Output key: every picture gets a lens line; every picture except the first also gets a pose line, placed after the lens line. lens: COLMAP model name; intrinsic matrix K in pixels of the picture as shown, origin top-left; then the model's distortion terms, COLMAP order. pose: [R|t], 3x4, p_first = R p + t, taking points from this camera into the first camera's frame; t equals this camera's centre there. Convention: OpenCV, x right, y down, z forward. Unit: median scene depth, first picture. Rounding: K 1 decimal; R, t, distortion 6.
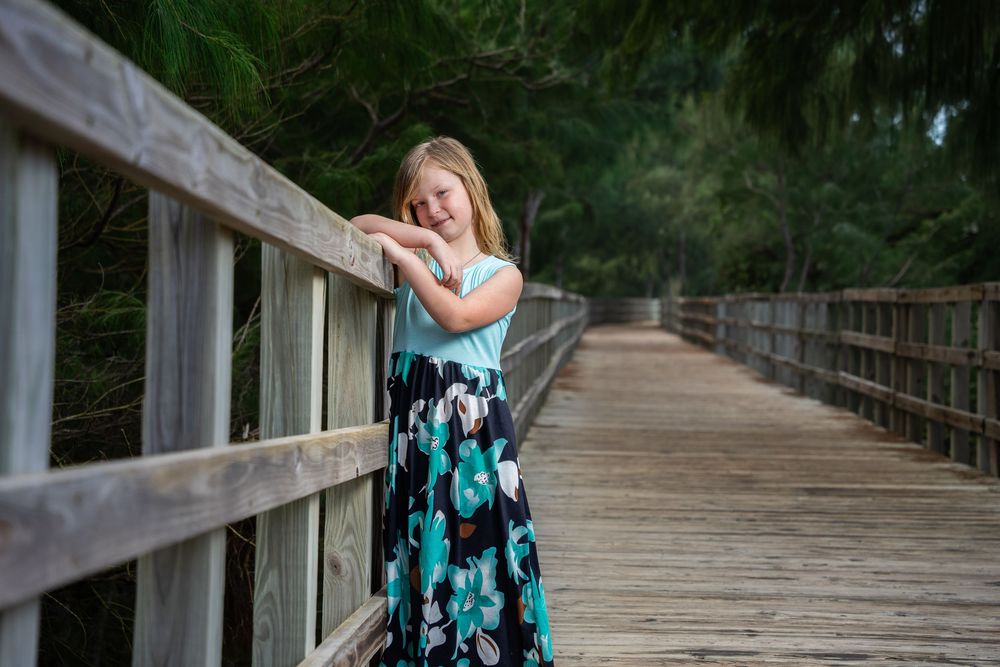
lens RADIAL K [[1885.5, 0, 498.5], [0, 1885.5, 332.2], [0, 0, 1]] dist [0.089473, 0.000000]
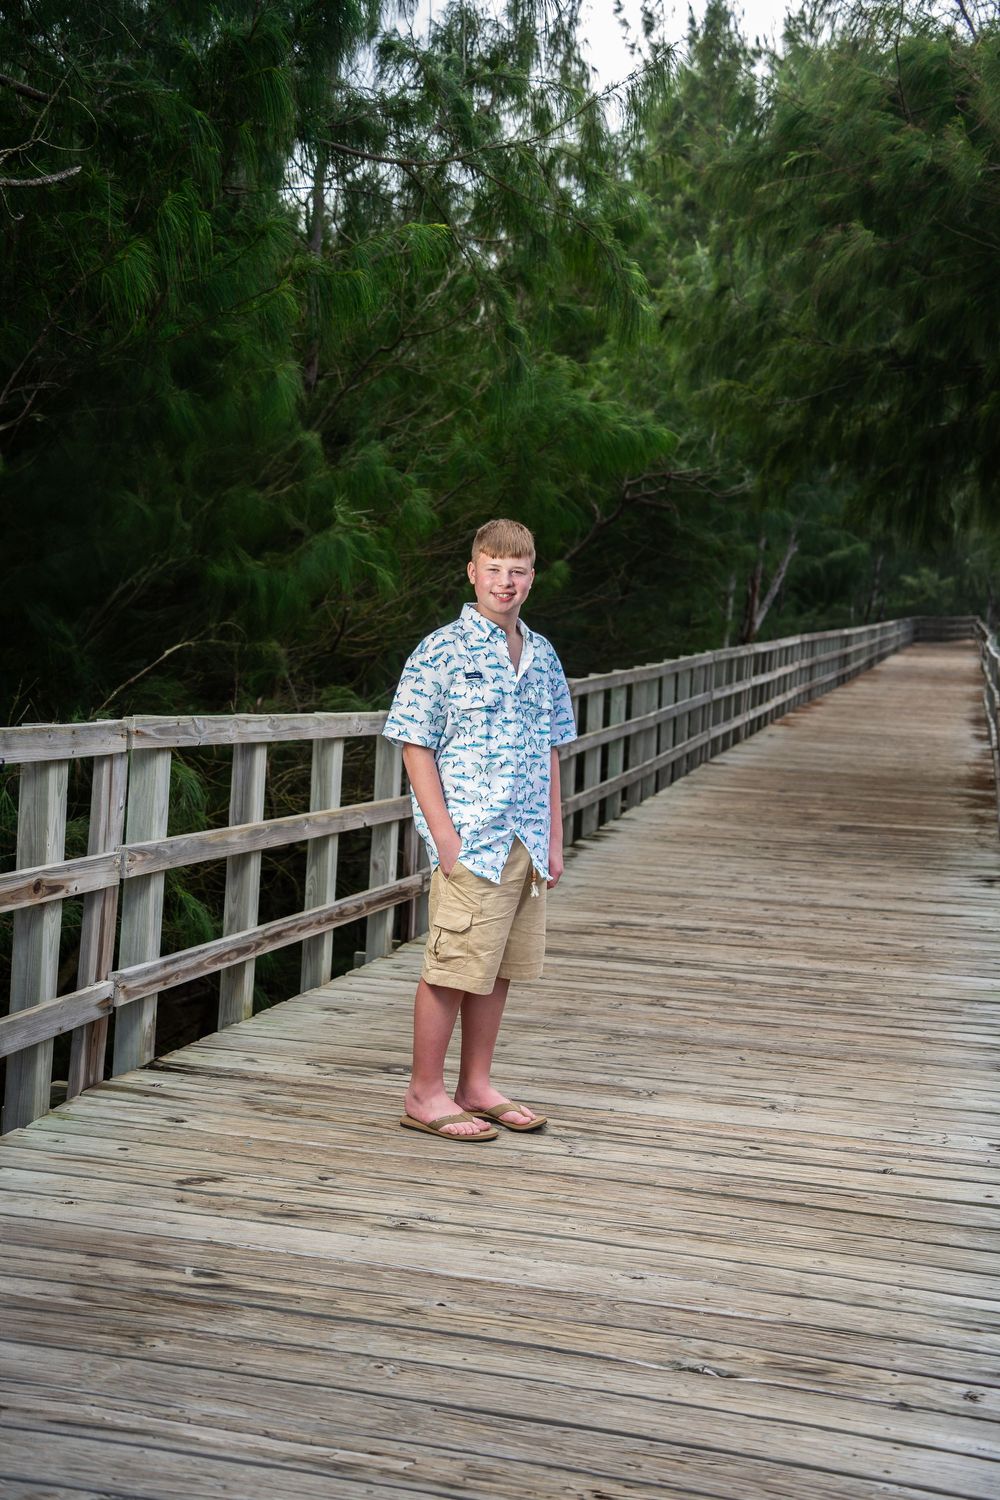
lens RADIAL K [[1781.3, 0, 501.5], [0, 1781.3, 751.6], [0, 0, 1]] dist [-0.004822, 0.000000]
pose [[0.982586, 0.041199, -0.181181, 0.157546], [-0.029664, 0.997384, 0.065922, -0.052567], [0.183423, -0.059400, 0.981238, -0.346557]]
